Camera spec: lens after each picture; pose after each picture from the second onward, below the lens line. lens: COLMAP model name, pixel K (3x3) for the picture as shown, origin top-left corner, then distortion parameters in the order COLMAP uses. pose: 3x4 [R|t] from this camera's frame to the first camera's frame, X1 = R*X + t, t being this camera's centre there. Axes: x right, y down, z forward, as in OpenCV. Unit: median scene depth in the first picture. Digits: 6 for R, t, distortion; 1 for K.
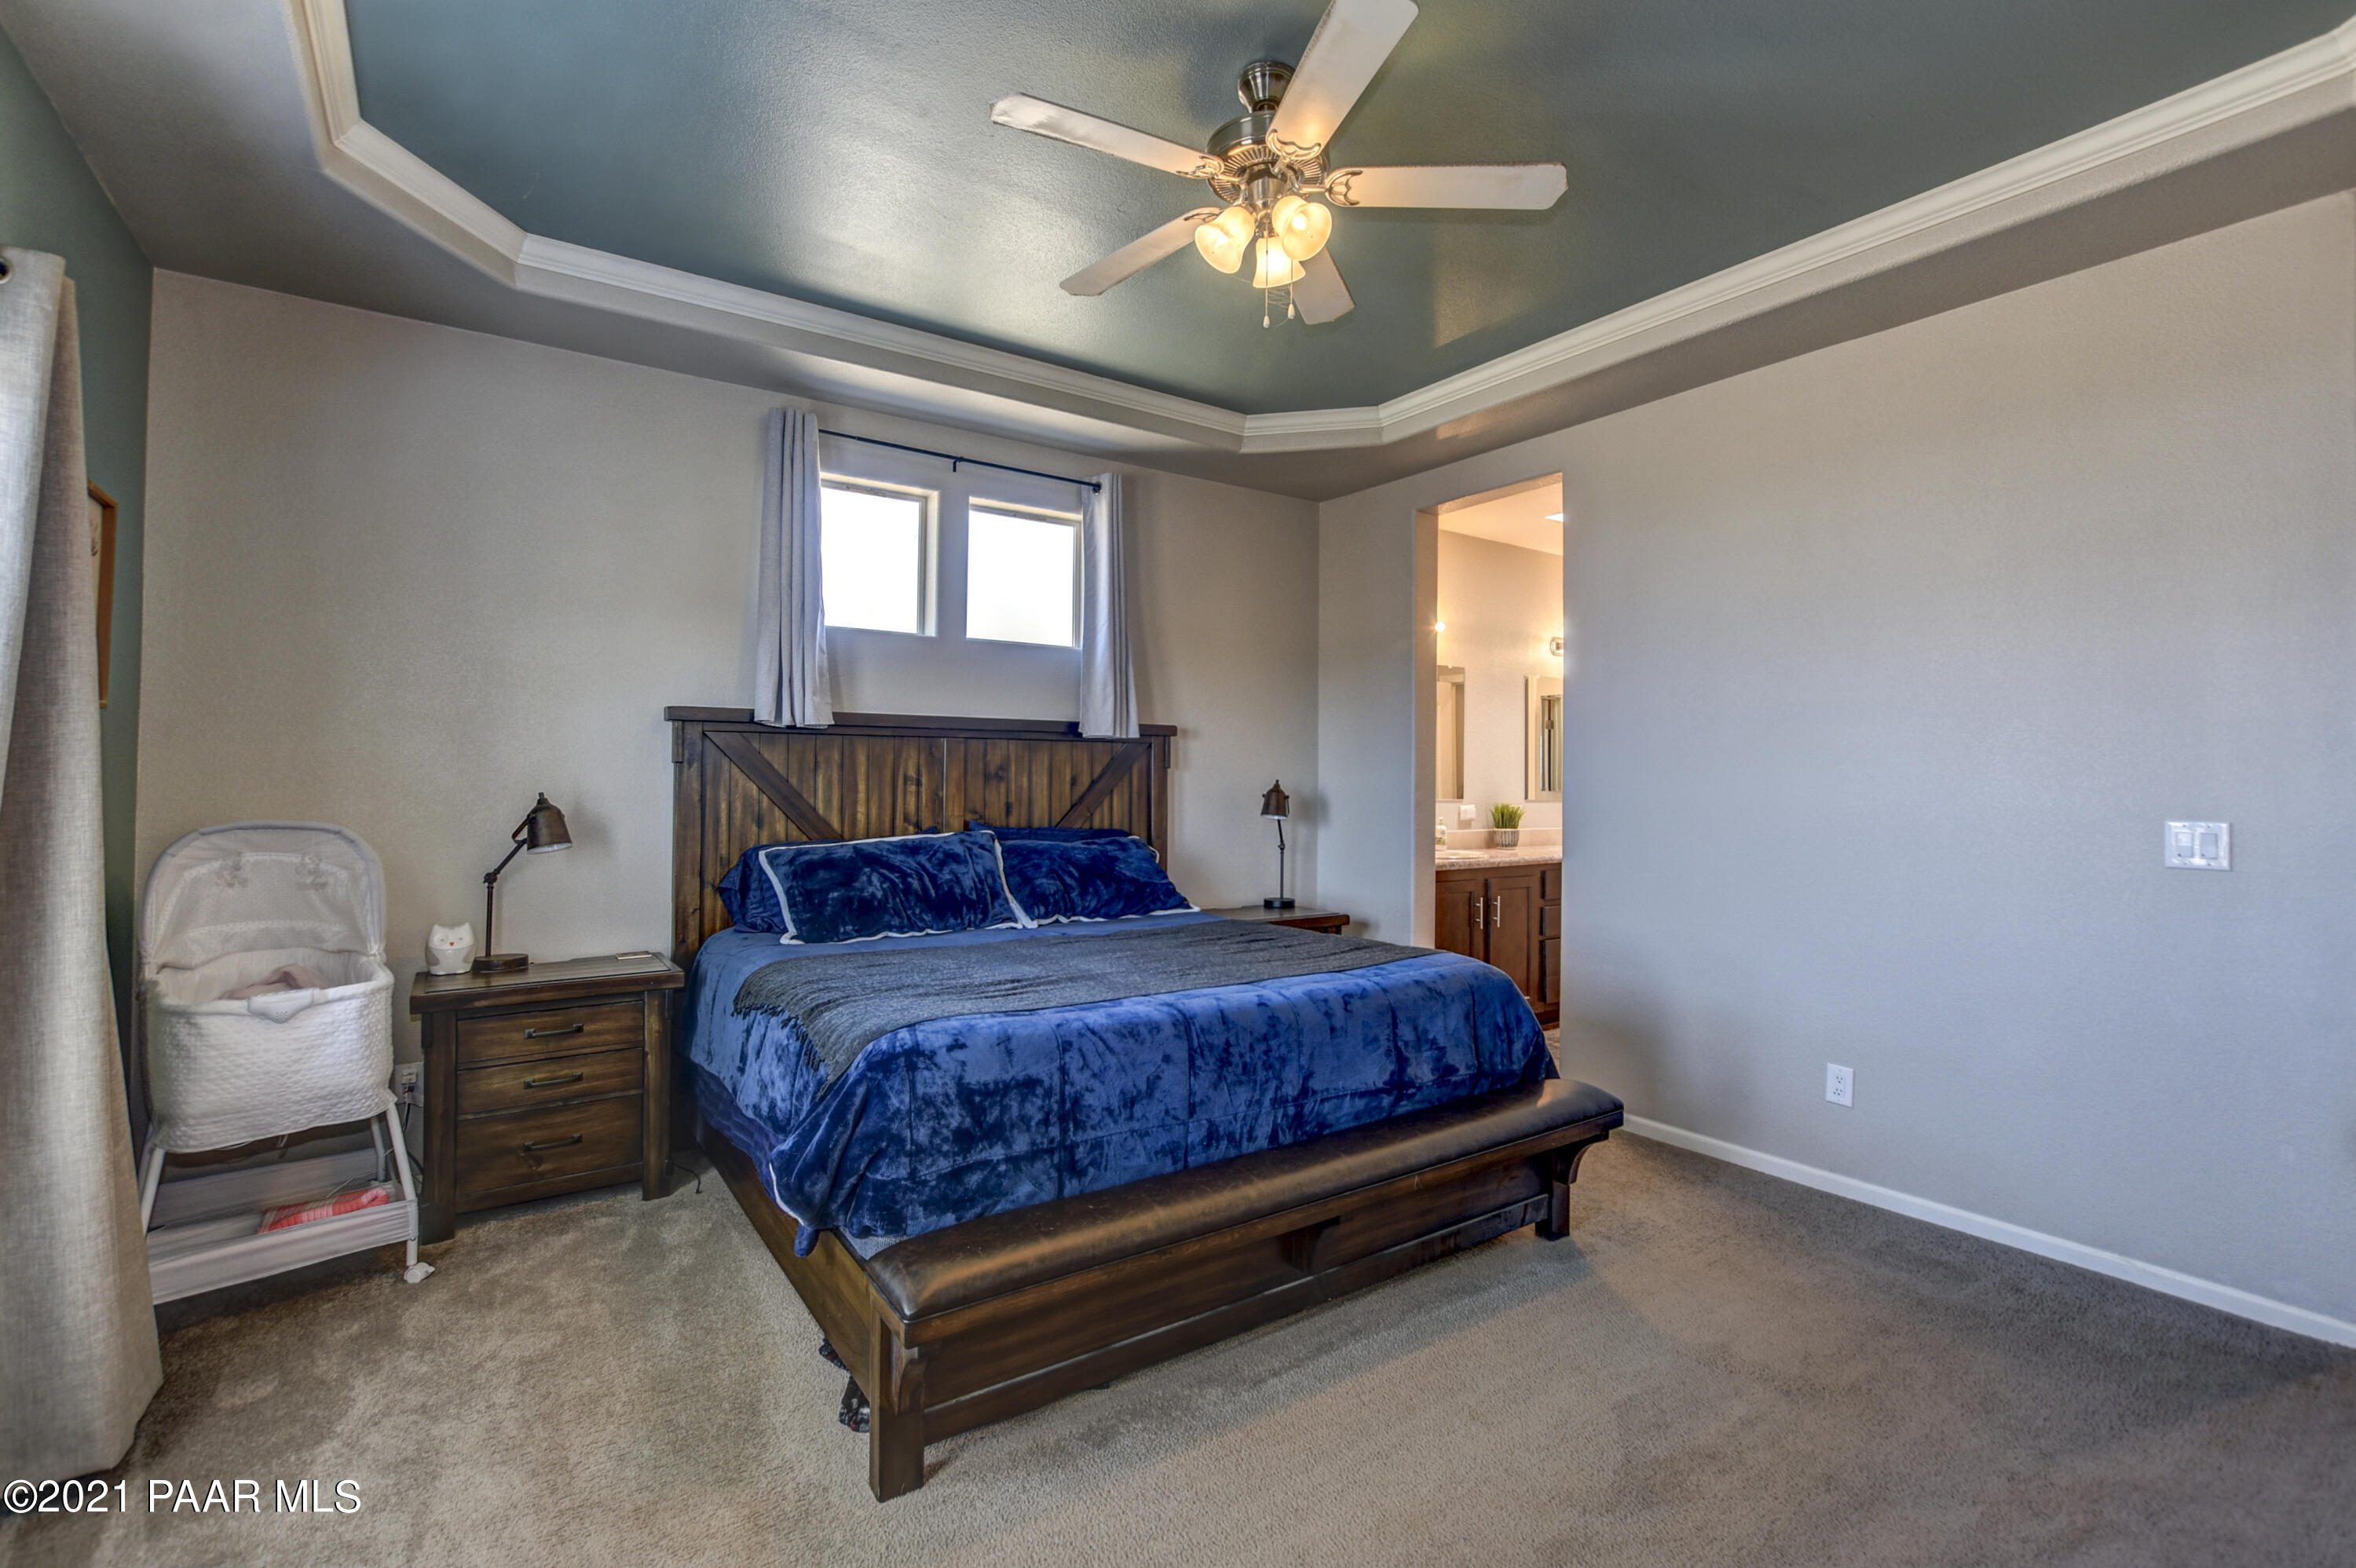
lens RADIAL K [[1058.9, 0, 1169.8], [0, 1058.9, 773.5], [0, 0, 1]] dist [-0.017320, 0.000150]
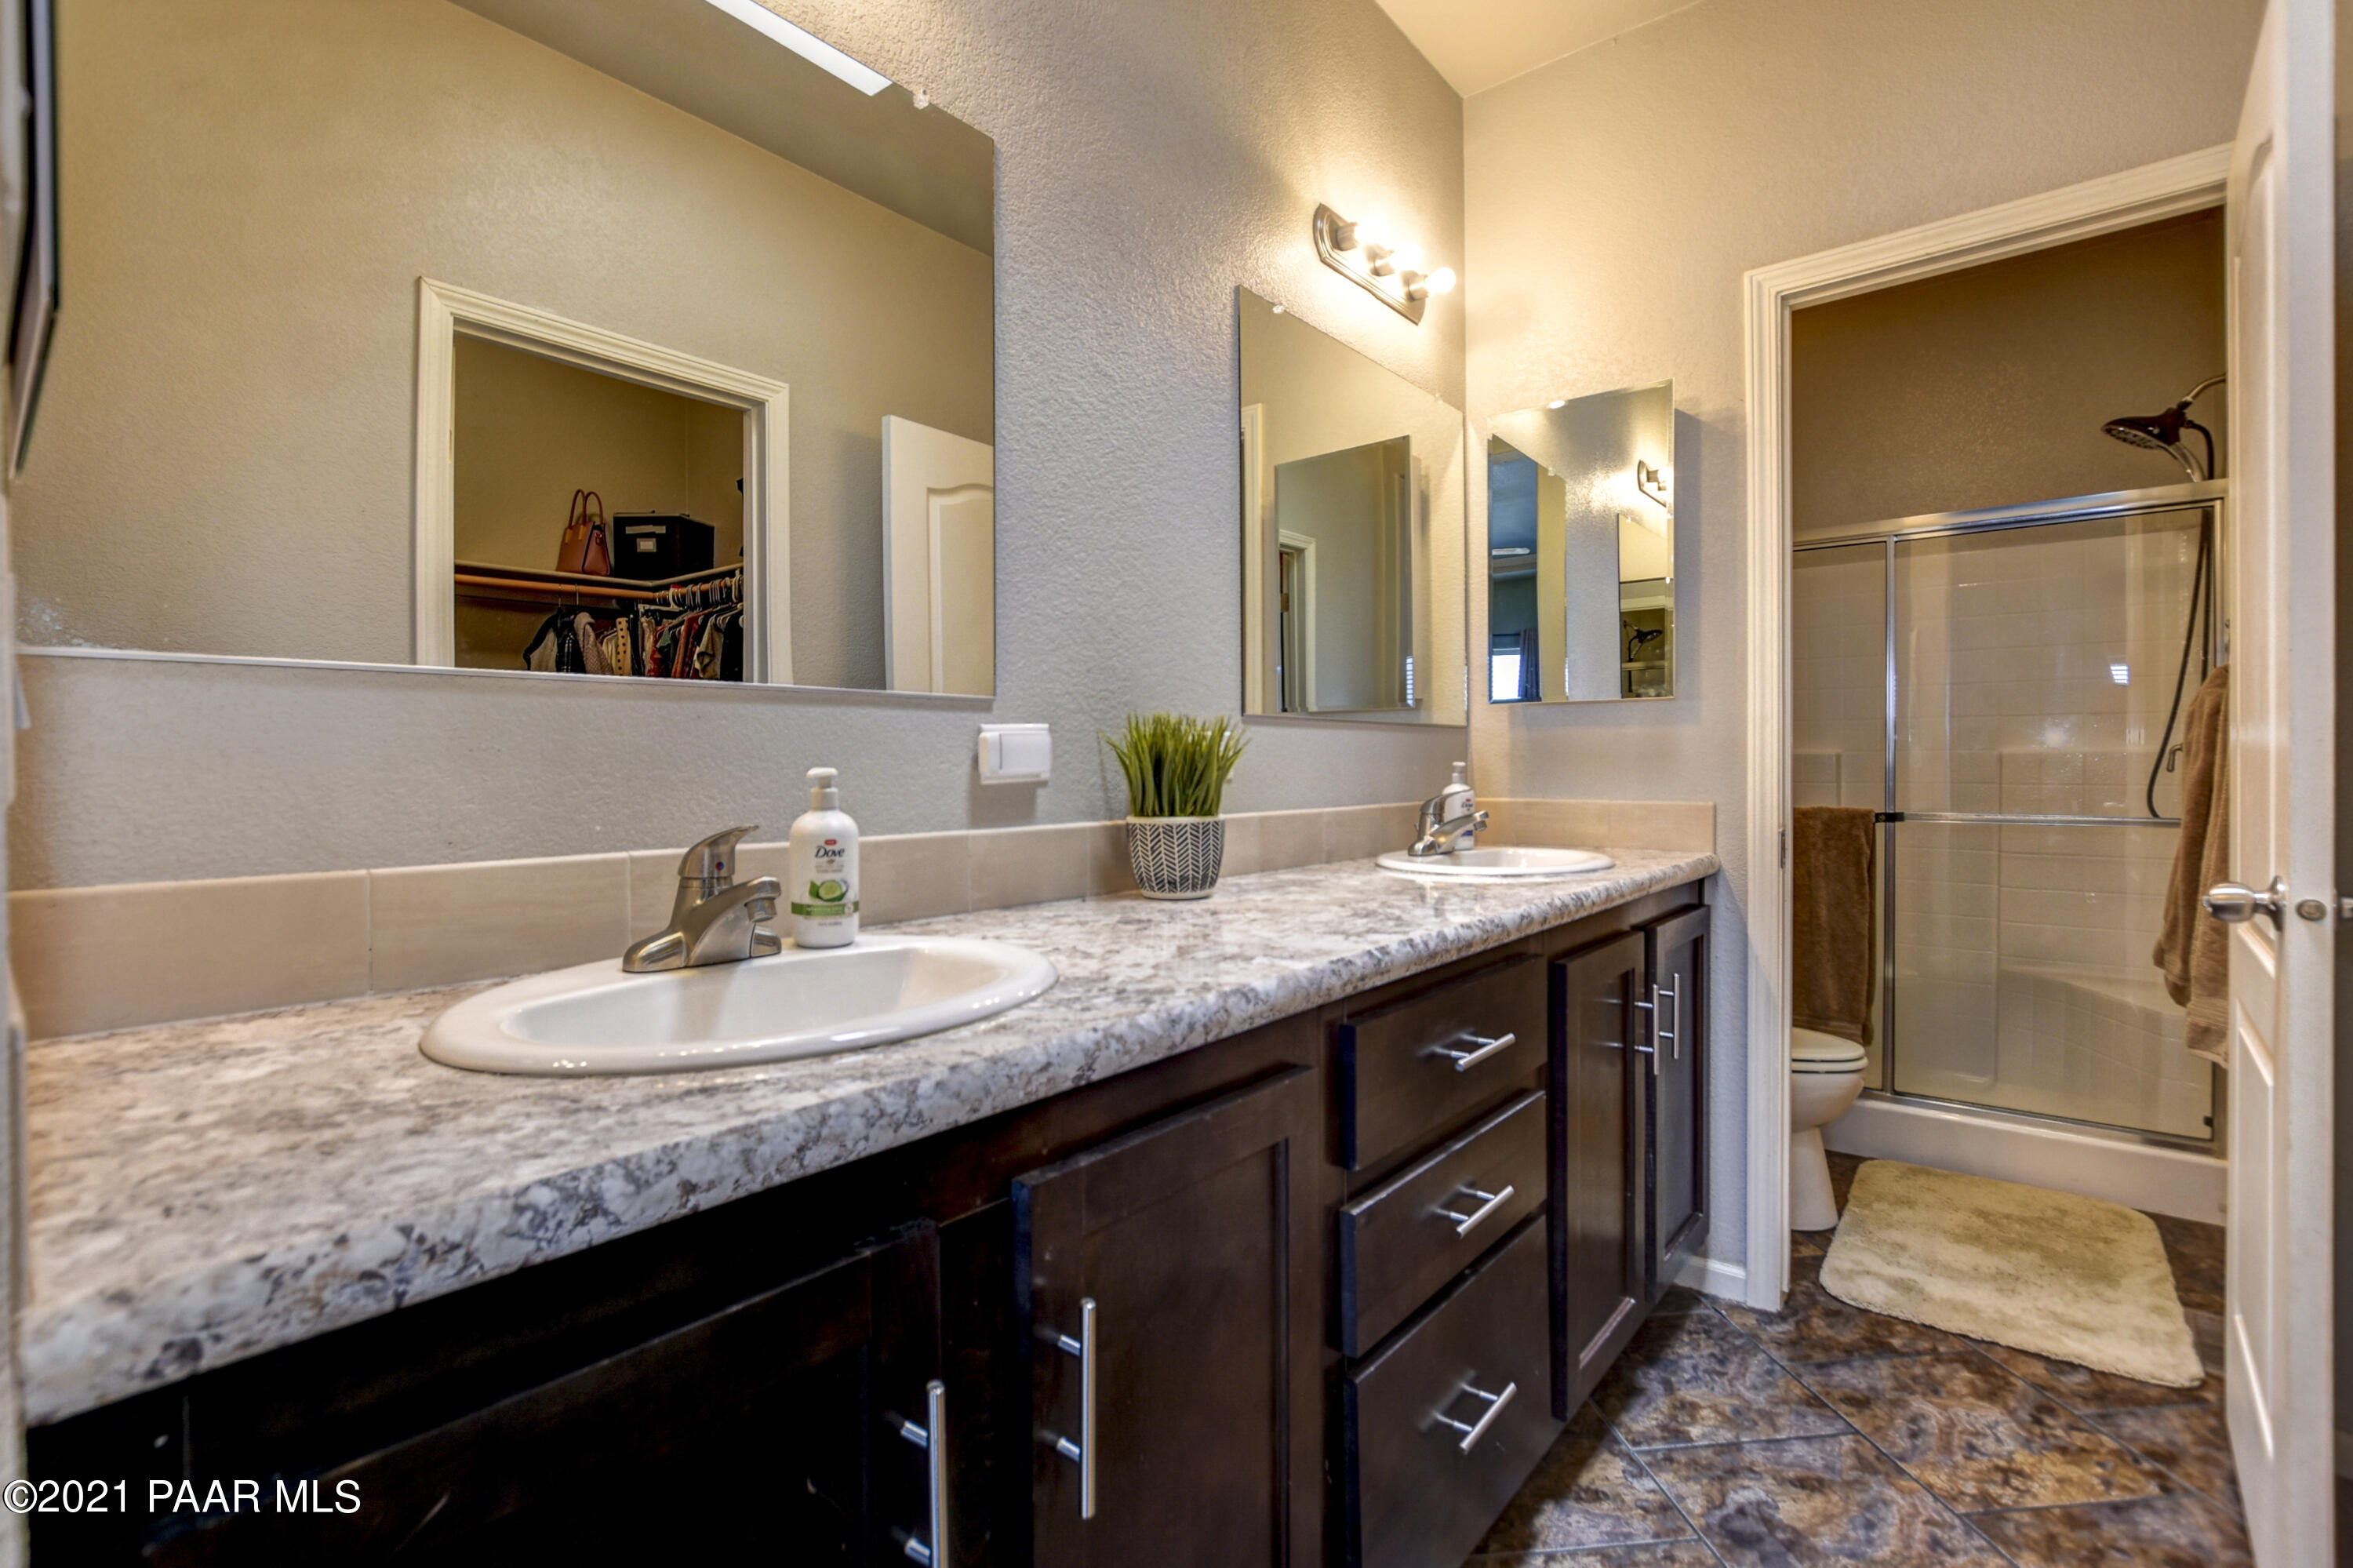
lens RADIAL K [[1057.7, 0, 1176.7], [0, 1057.7, 776.9], [0, 0, 1]] dist [-0.017320, 0.000150]
pose [[0.965108, -0.019618, 0.261117, 0.206261], [0.013743, 0.999610, 0.024303, 0.030047], [-0.261492, -0.019867, 0.965001, 0.617062]]
